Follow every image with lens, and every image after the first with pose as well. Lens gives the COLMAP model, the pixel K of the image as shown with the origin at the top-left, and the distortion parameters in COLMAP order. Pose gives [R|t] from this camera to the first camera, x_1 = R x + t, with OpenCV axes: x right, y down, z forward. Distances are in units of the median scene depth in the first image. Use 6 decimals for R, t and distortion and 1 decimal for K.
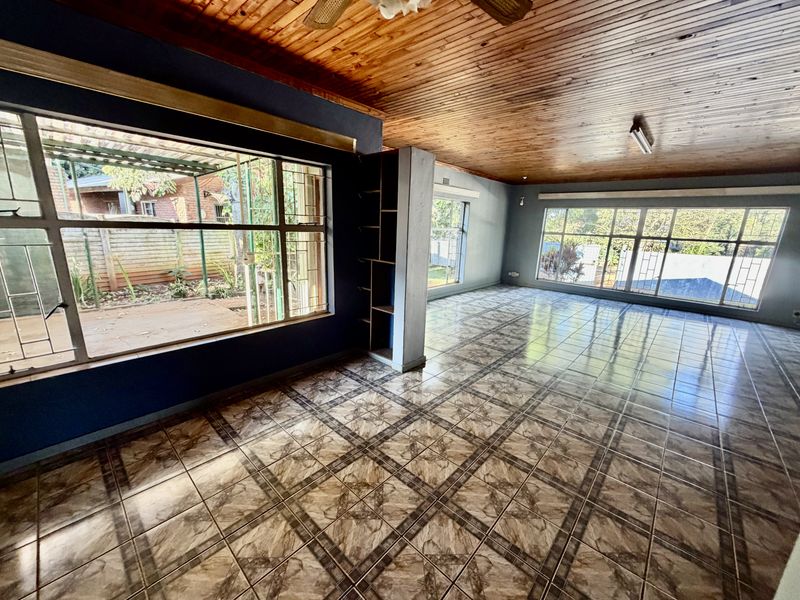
lens RADIAL K [[320.0, 0, 397.5], [0, 320.0, 300.6], [0, 0, 1]] dist [0.000724, -0.001232]
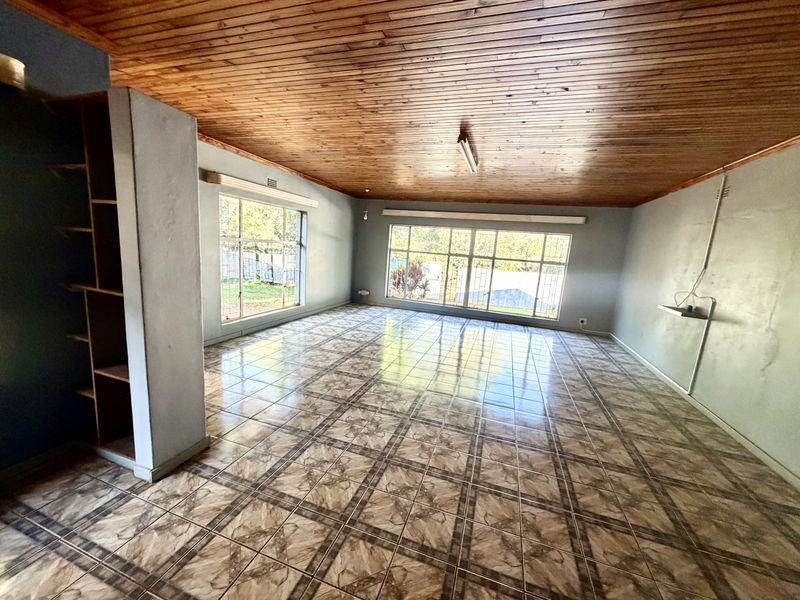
lens RADIAL K [[320.0, 0, 399.8], [0, 320.0, 301.6], [0, 0, 1]] dist [0.000724, -0.001232]
pose [[0.911477, -0.038127, 0.409580, 0.102762], [0.055442, 0.997997, -0.030479, -0.030074], [-0.407598, 0.050488, 0.911765, 0.143220]]
